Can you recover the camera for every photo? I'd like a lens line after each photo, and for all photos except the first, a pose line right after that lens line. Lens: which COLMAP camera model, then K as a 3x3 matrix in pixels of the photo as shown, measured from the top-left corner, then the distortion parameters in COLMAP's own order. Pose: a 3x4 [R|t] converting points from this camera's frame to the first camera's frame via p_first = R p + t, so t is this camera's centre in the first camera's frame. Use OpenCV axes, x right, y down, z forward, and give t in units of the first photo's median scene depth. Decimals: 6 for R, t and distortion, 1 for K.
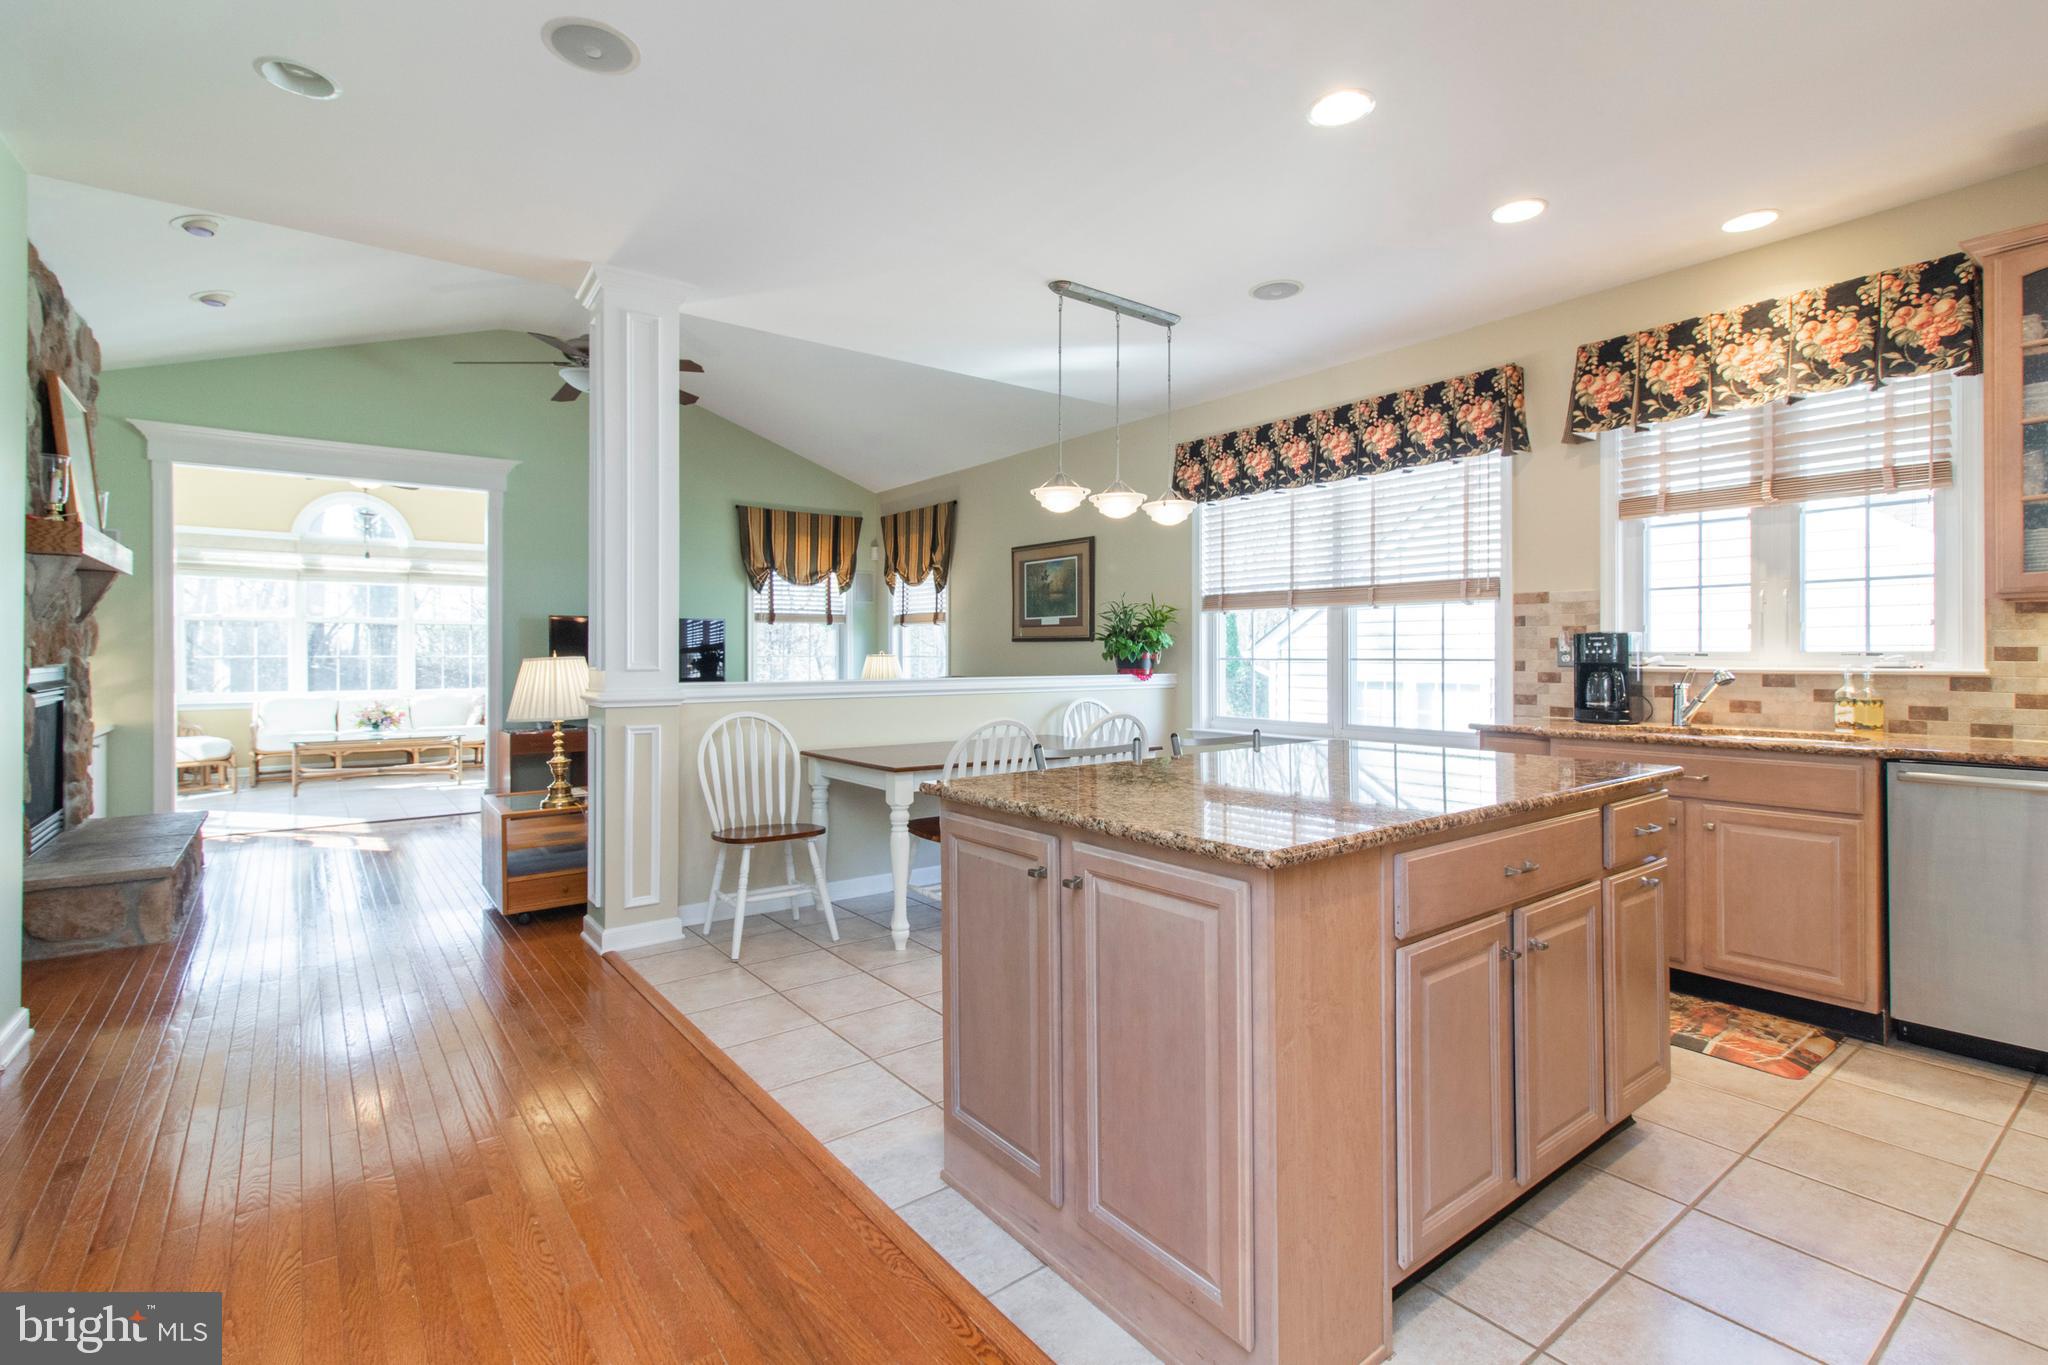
lens RADIAL K [[934.0, 0, 1015.7], [0, 934.0, 662.6], [0, 0, 1]] dist [0.004578, -0.000944]
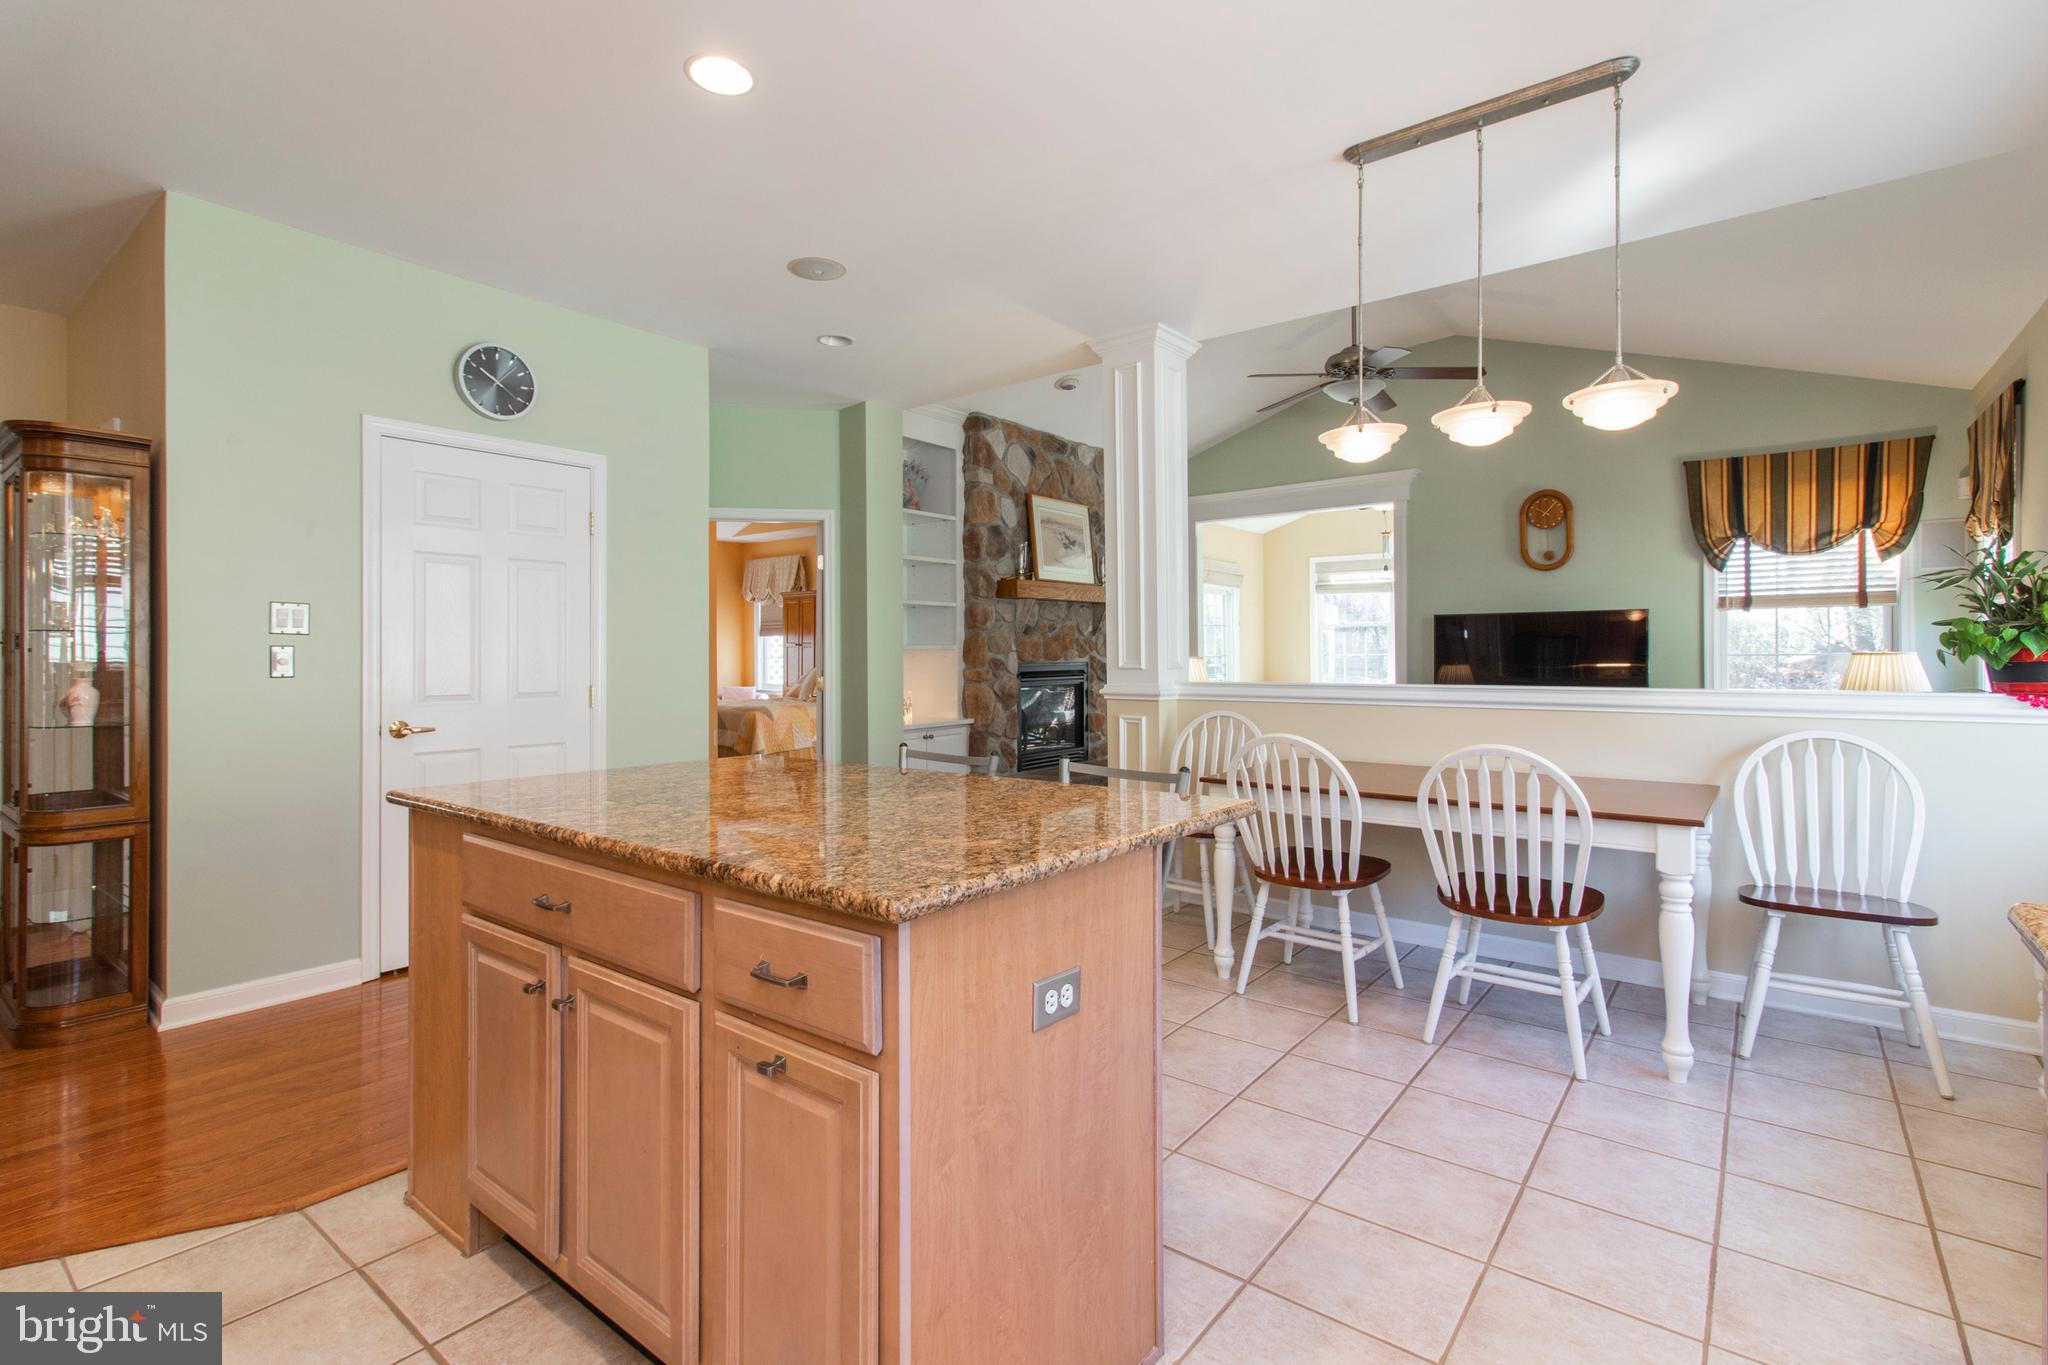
lens RADIAL K [[934.0, 0, 1032.9], [0, 934.0, 644.6], [0, 0, 1]] dist [0.004578, -0.000944]
pose [[0.236392, -0.006844, -0.971634, 0.448125], [-0.008593, 0.999921, -0.009134, -0.004171], [0.971620, 0.010508, 0.236314, 0.378197]]
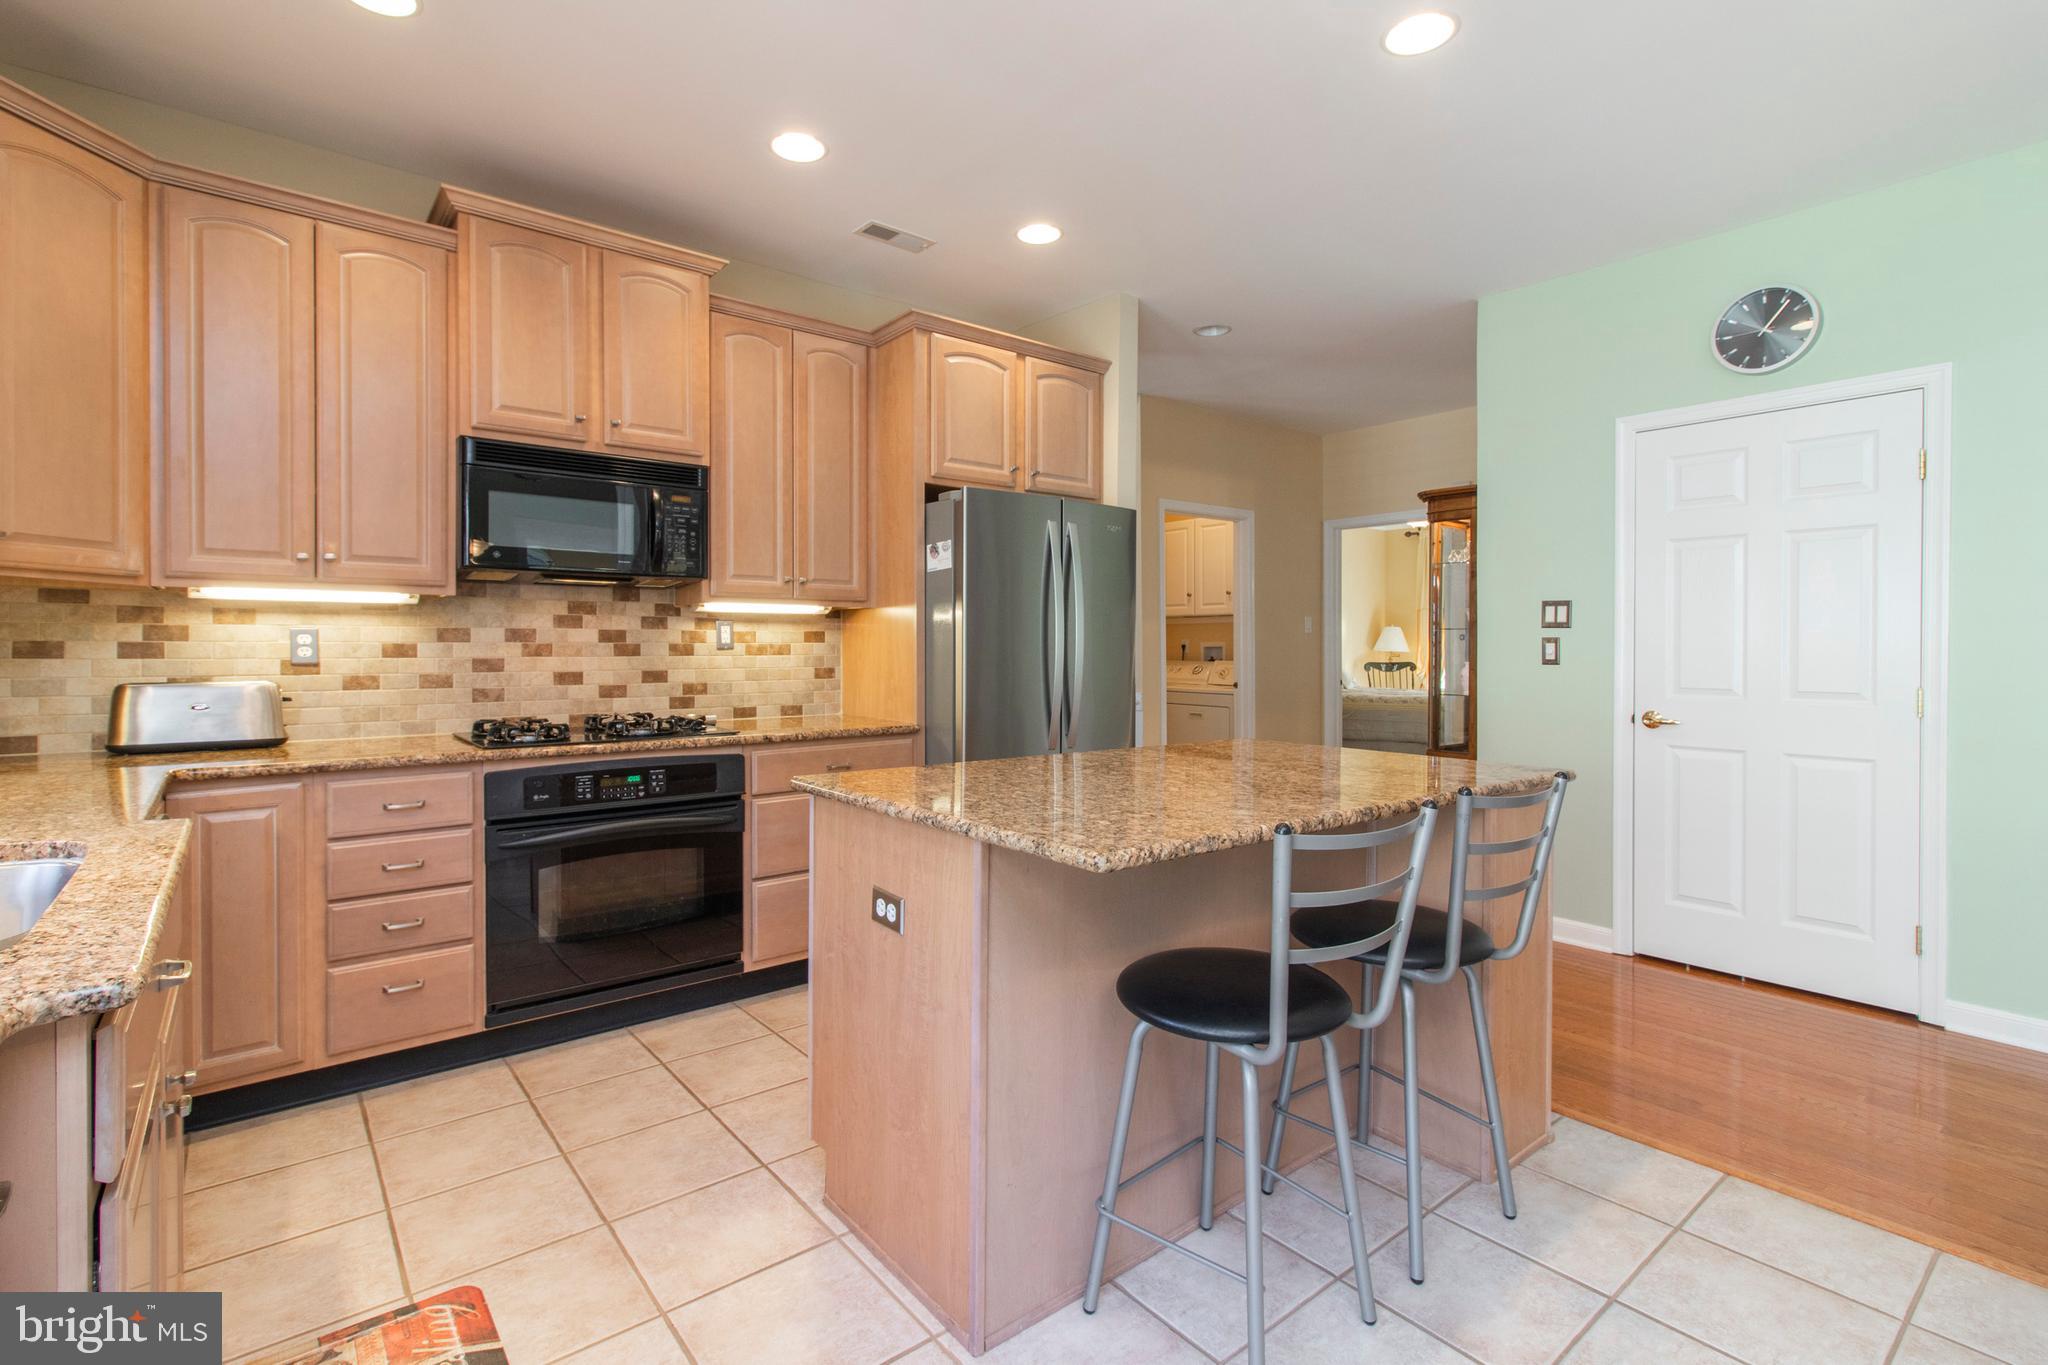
lens RADIAL K [[934.0, 0, 989.4], [0, 934.0, 642.3], [0, 0, 1]] dist [0.004578, -0.000944]
pose [[-0.999980, 0.005742, -0.002575, 0.202930], [0.005723, 0.999957, 0.007235, -0.007563], [0.002616, 0.007221, -0.999971, 0.727391]]
